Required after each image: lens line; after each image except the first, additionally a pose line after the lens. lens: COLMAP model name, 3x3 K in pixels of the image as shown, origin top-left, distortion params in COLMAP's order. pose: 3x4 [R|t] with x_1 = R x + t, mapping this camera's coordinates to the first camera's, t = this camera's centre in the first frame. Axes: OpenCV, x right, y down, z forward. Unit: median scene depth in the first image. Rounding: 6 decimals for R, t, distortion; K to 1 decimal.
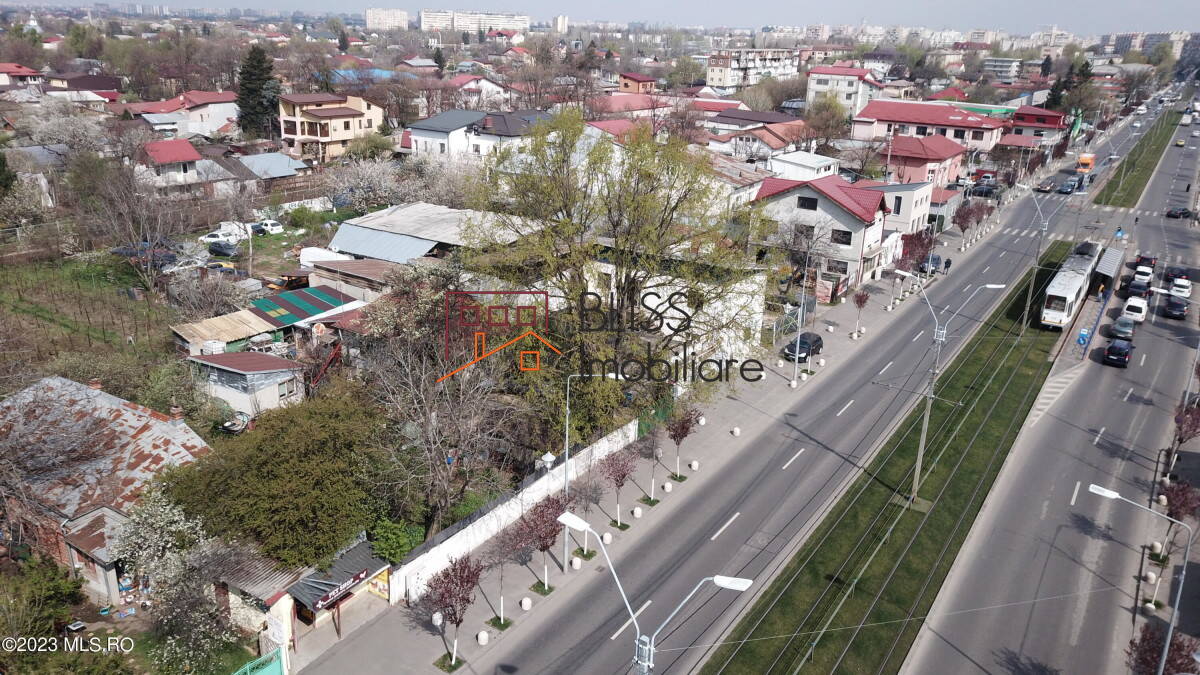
lens RADIAL K [[910.9, 0, 597.0], [0, 910.9, 342.5], [0, 0, 1]] dist [0.008159, -0.003449]
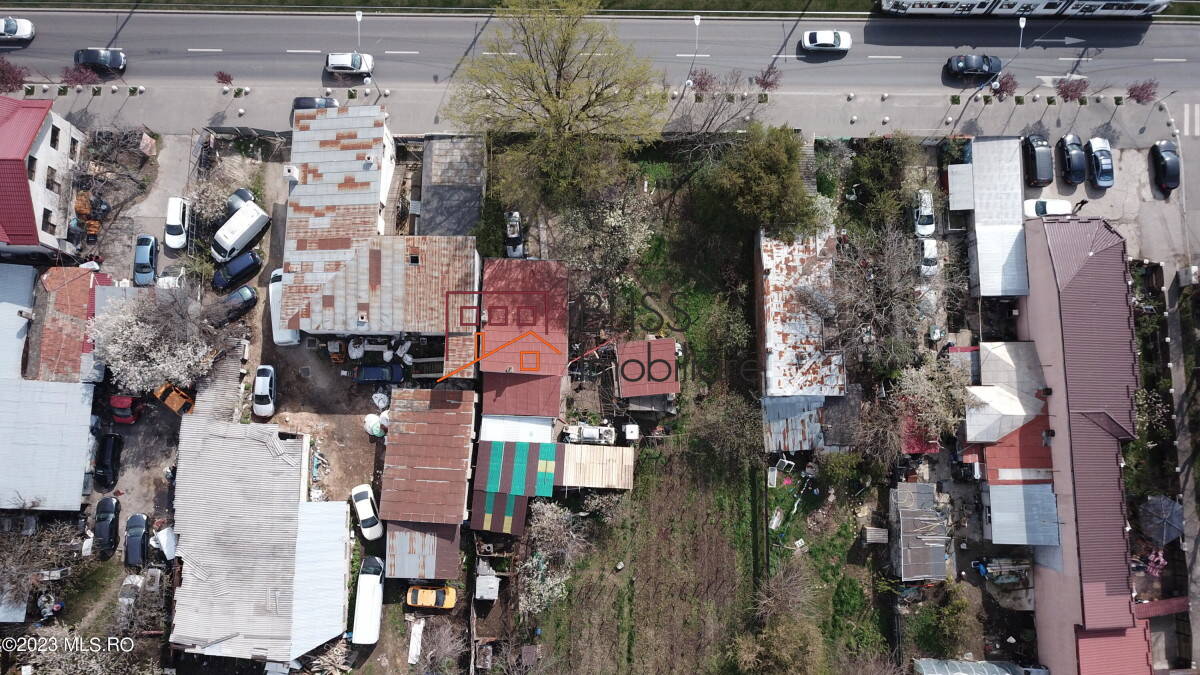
lens RADIAL K [[910.9, 0, 597.0], [0, 910.9, 342.5], [0, 0, 1]] dist [0.008159, -0.003449]
pose [[-0.540297, -0.838145, 0.074782, -0.148127], [0.242876, -0.070242, 0.967511, -0.494001], [-0.805661, 0.540906, 0.241516, 0.254373]]
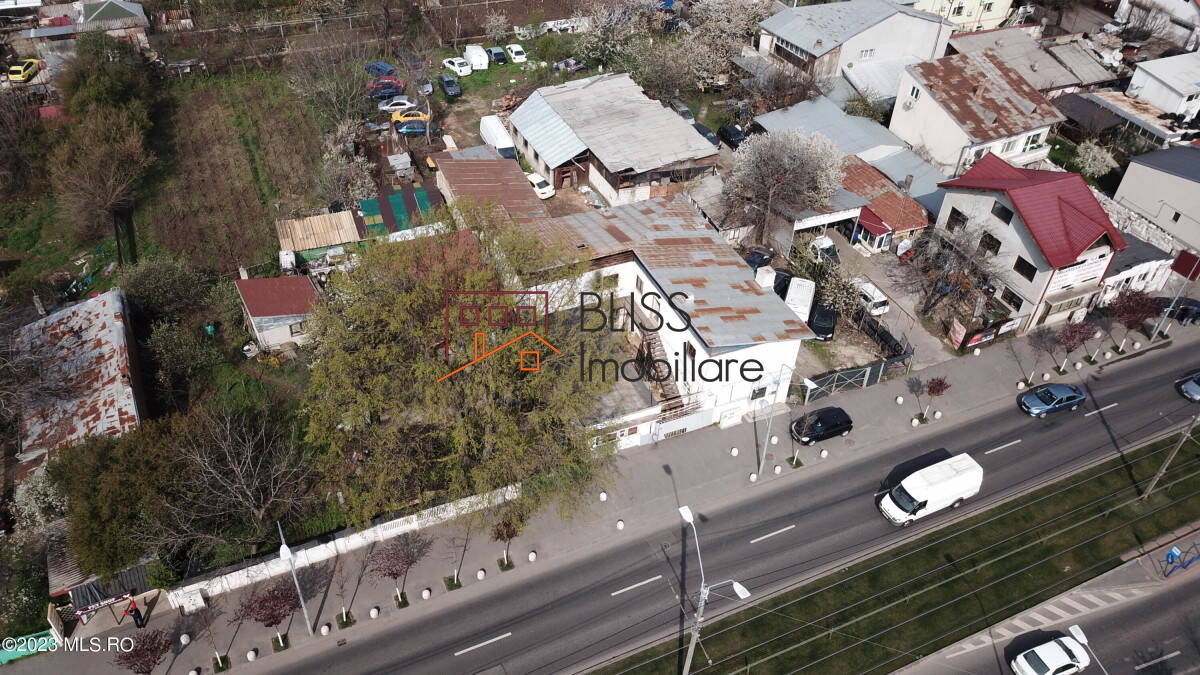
lens RADIAL K [[914.2, 0, 597.9], [0, 914.2, 336.2], [0, 0, 1]] dist [0.015826, -0.011602]
pose [[0.846858, 0.343222, -0.406239, 0.166719], [-0.189729, 0.908584, 0.372126, -0.161783], [0.496824, -0.238062, 0.834561, 0.075998]]
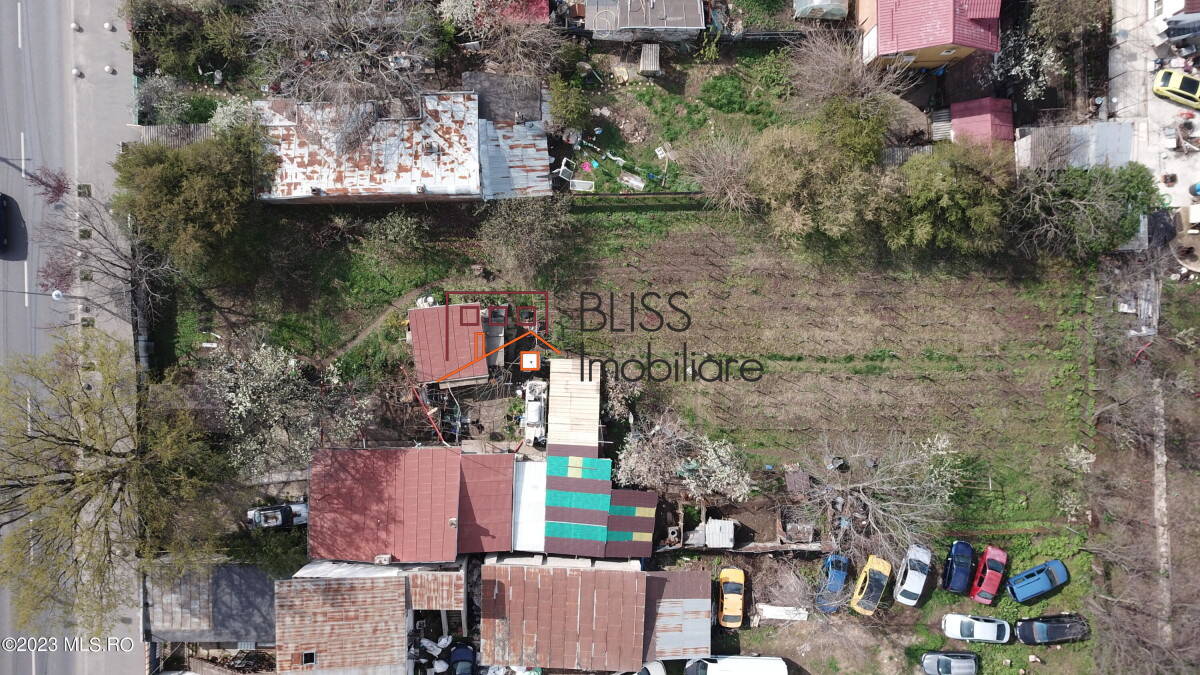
lens RADIAL K [[910.9, 0, 597.0], [0, 910.9, 342.5], [0, 0, 1]] dist [0.008159, -0.003449]
pose [[-0.829198, 0.556817, -0.048846, -0.172771], [-0.231634, -0.262778, 0.936639, -0.385915], [0.508701, 0.787974, 0.346873, 0.255845]]
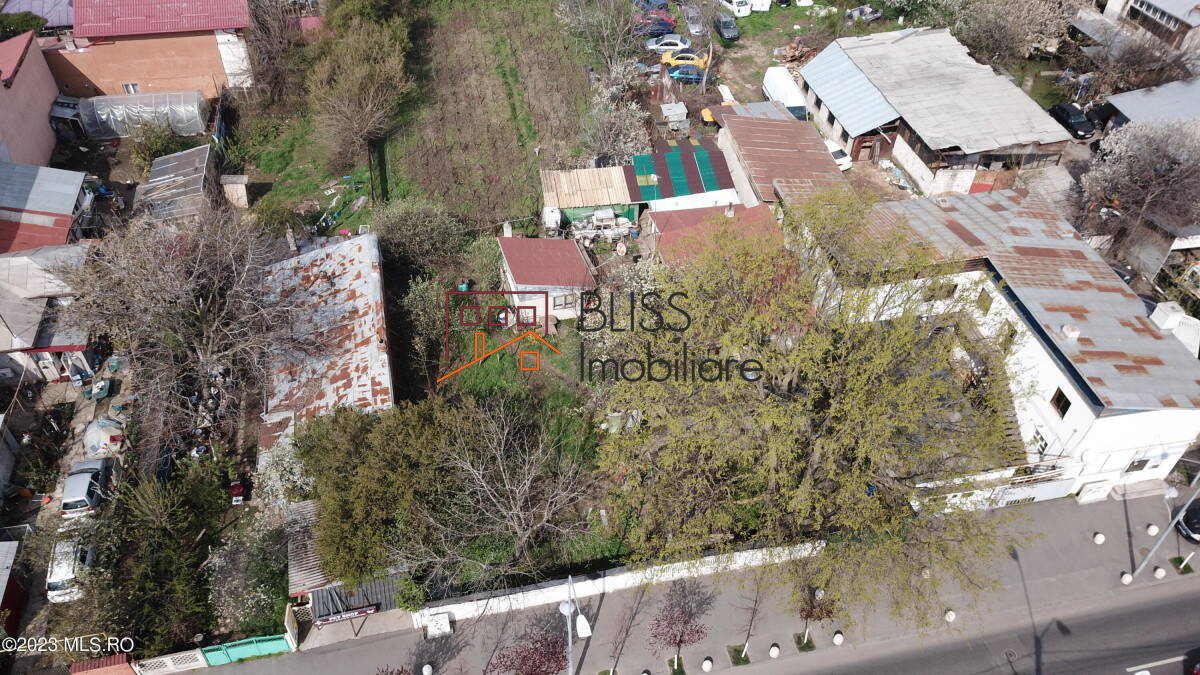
lens RADIAL K [[910.9, 0, 597.0], [0, 910.9, 342.5], [0, 0, 1]] dist [0.008159, -0.003449]
pose [[0.711429, 0.476927, -0.516148, 0.082385], [-0.233327, 0.853099, 0.466669, -0.140316], [0.662893, -0.211571, 0.718200, 0.105430]]
